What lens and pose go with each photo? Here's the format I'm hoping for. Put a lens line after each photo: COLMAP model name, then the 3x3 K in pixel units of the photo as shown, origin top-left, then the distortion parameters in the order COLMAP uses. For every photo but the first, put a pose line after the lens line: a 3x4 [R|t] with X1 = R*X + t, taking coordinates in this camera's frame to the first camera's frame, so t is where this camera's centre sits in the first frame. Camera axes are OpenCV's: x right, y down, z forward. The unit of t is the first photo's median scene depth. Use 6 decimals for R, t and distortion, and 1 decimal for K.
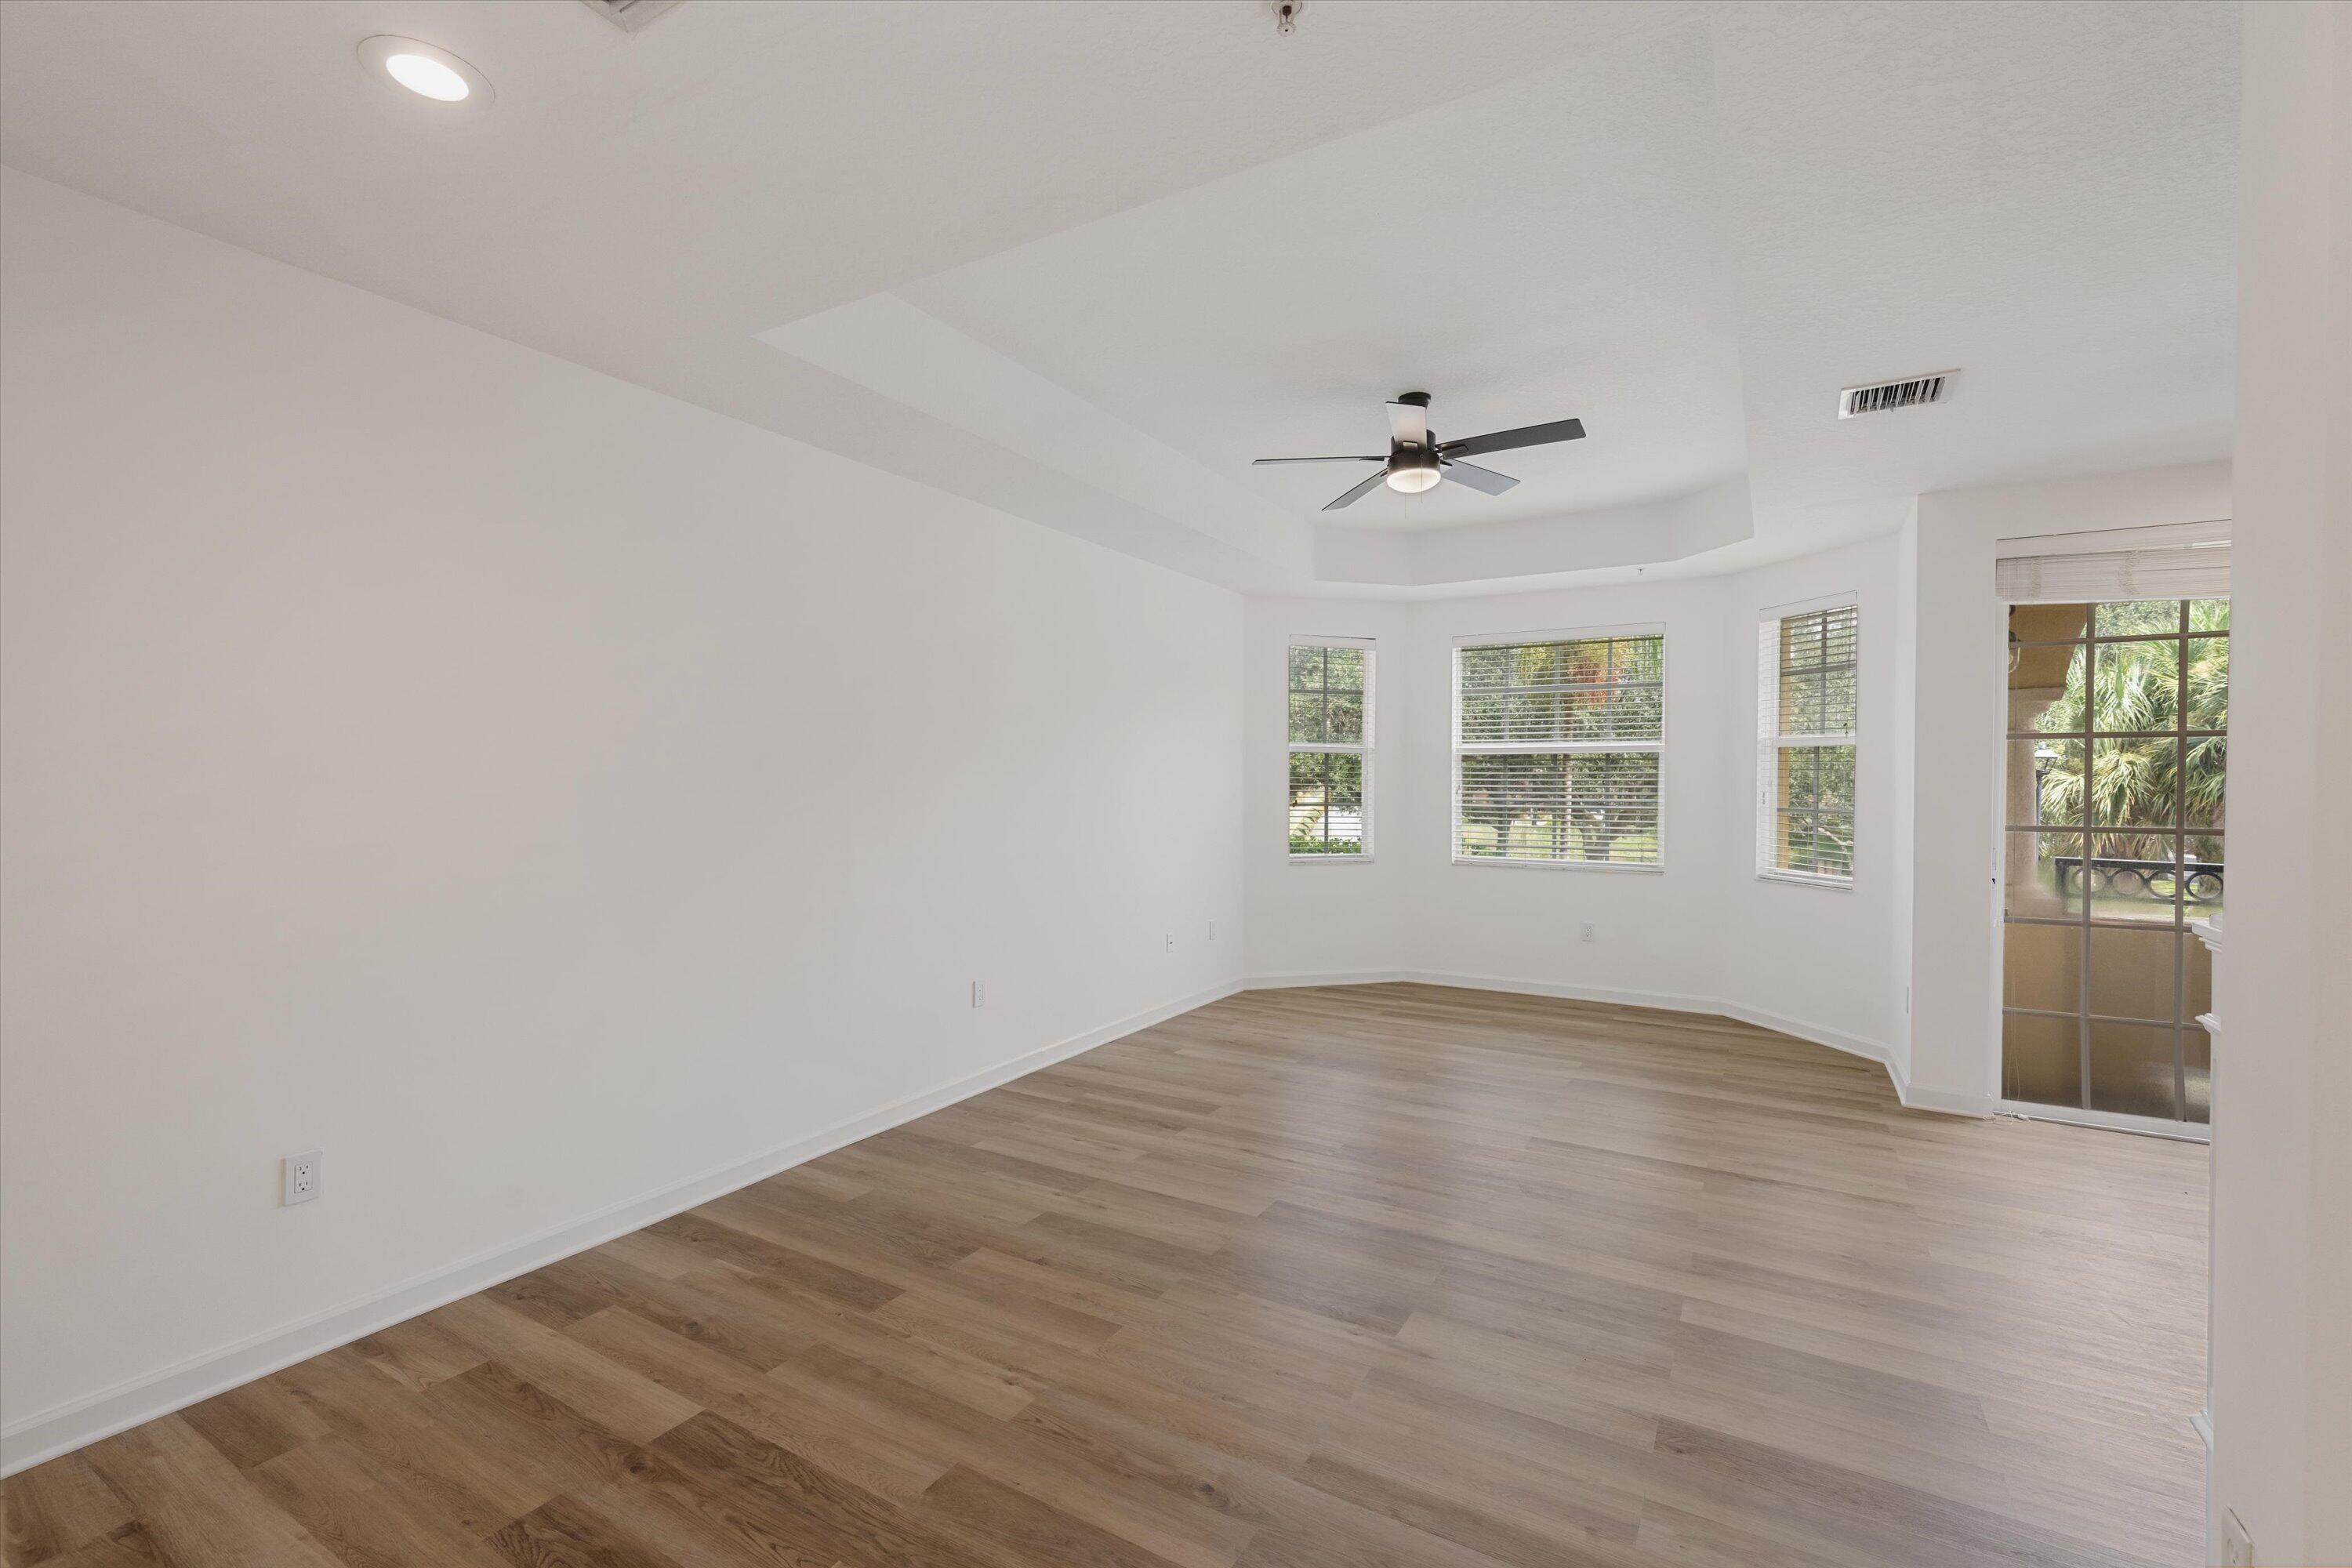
lens RADIAL K [[1010.7, 0, 1161.5], [0, 1010.7, 778.5], [0, 0, 1]] dist [0.001496, 0.000176]
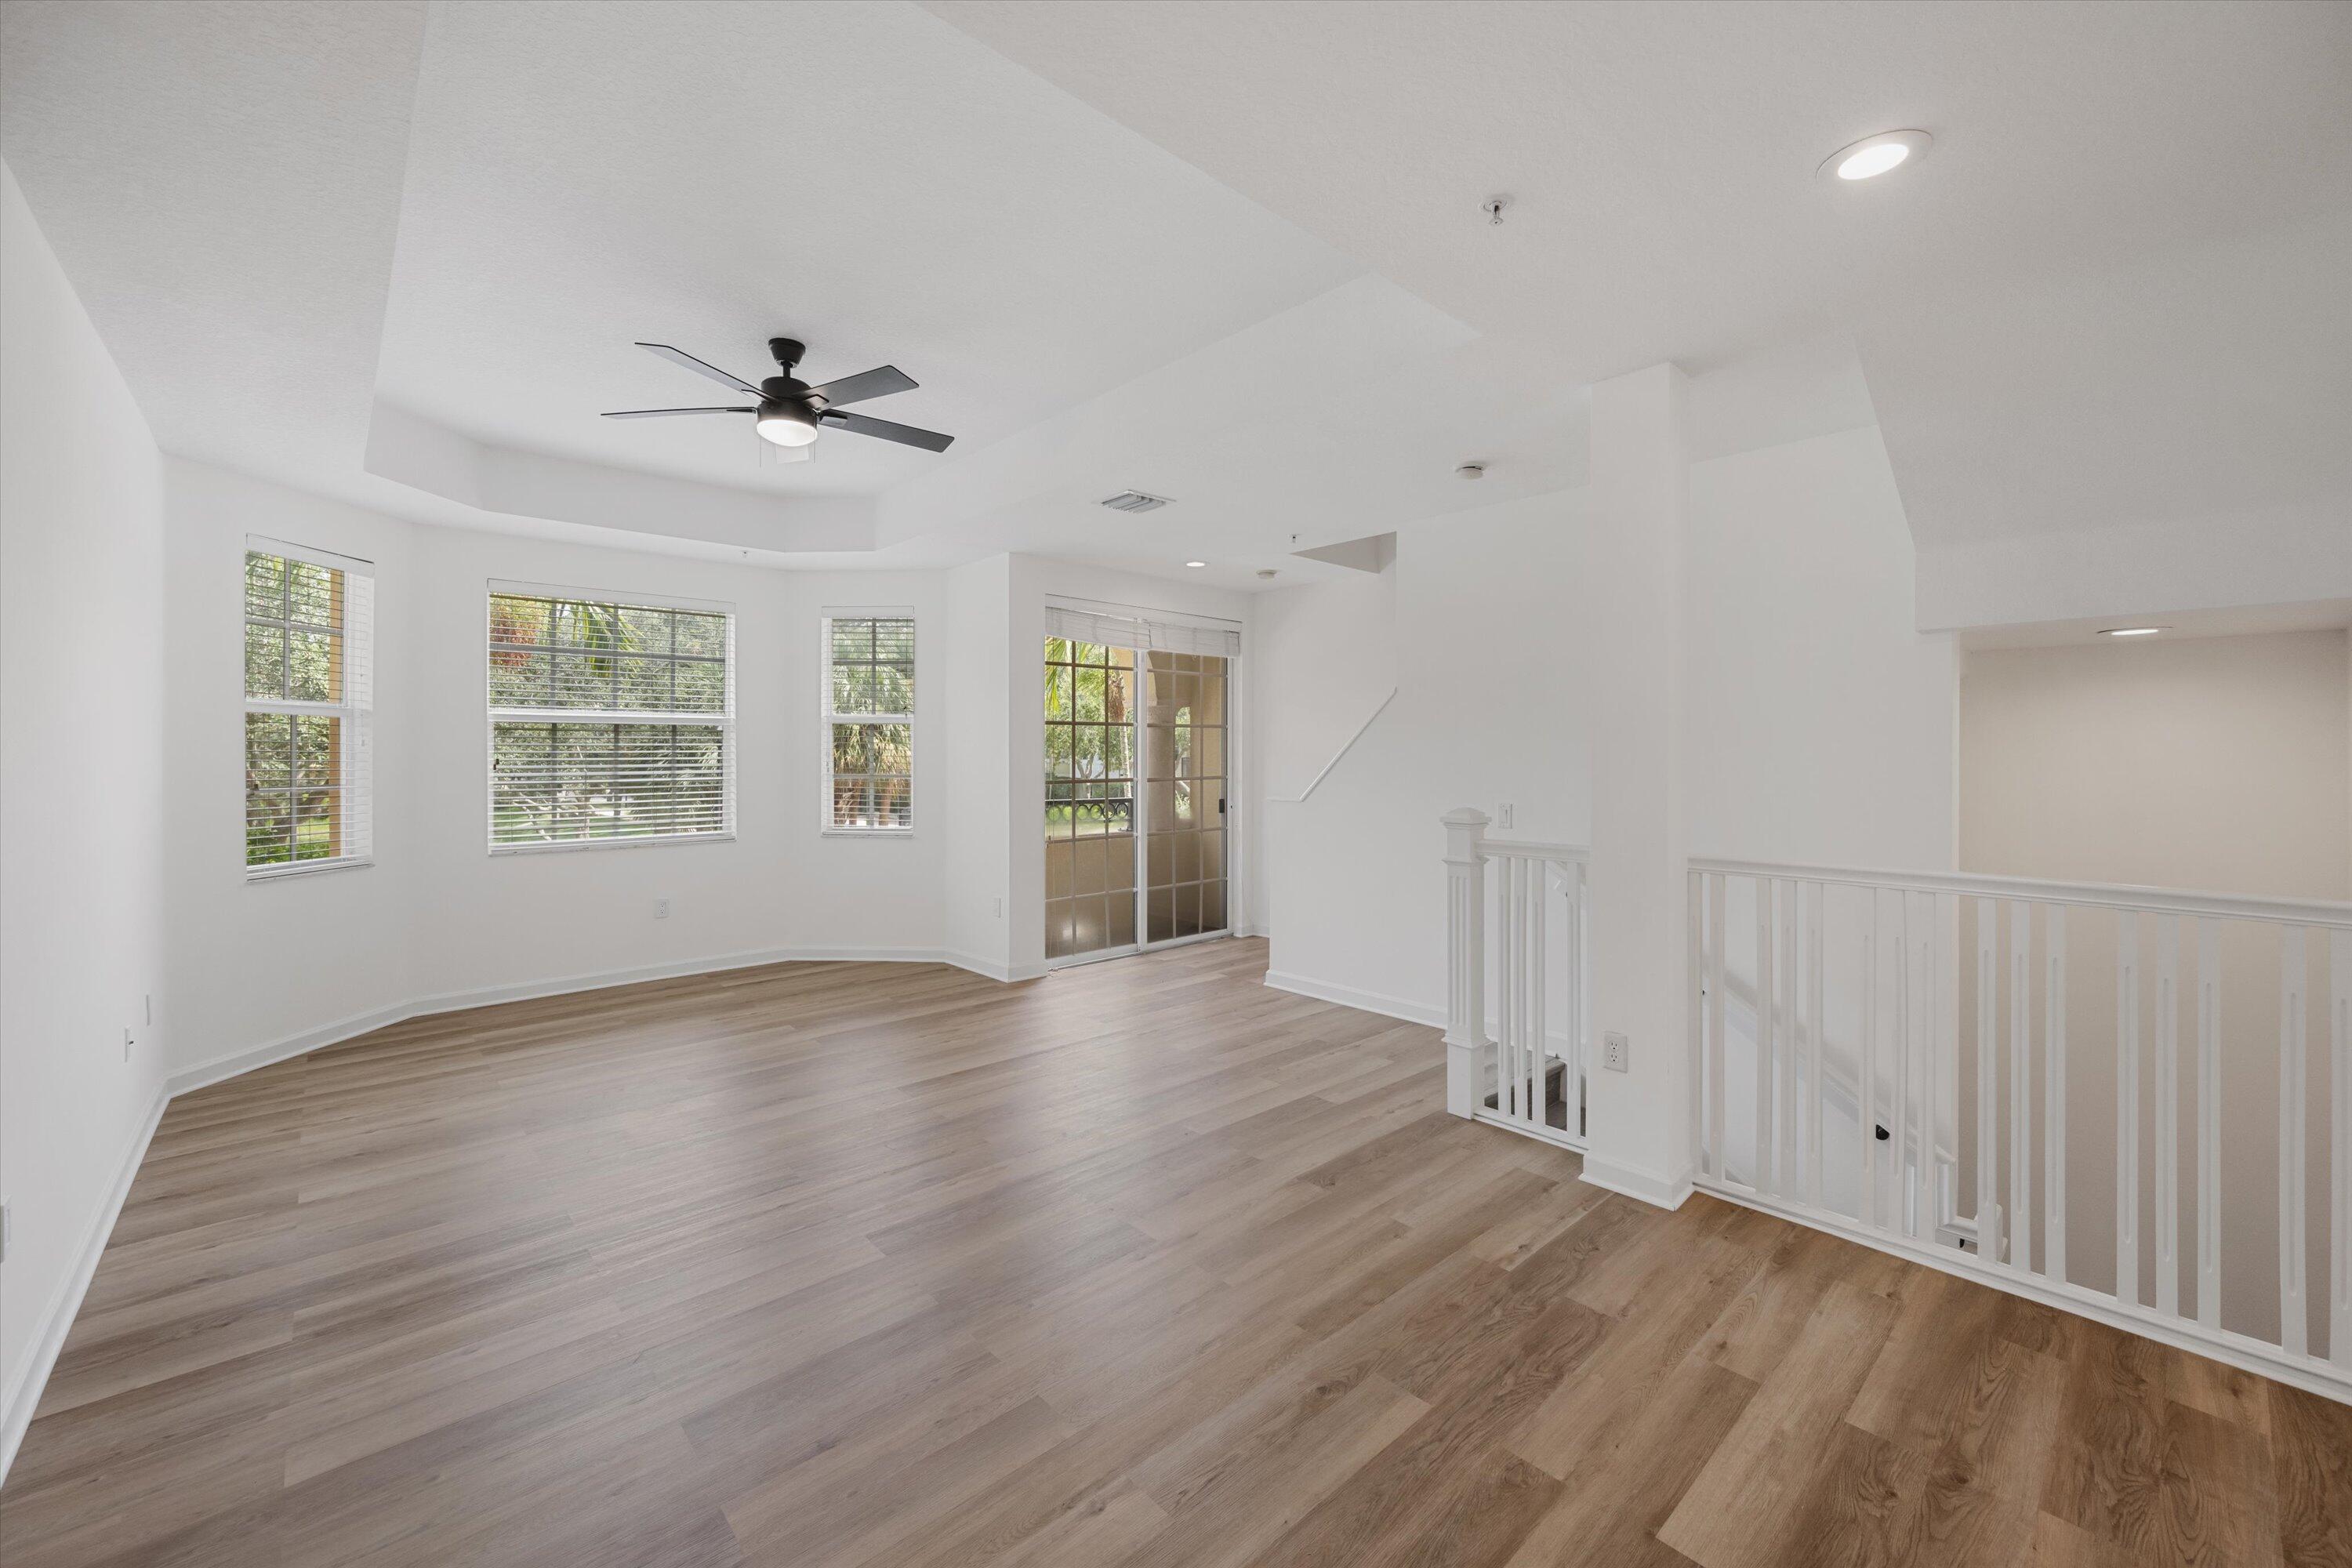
lens RADIAL K [[928.8, 0, 1197.5], [0, 928.8, 752.6], [0, 0, 1]] dist [0.001454, 0.000195]
pose [[0.287923, -0.008121, 0.957619, -0.510318], [0.000479, 0.999965, 0.008336, -0.010010], [-0.957653, -0.001942, 0.287917, 0.433397]]
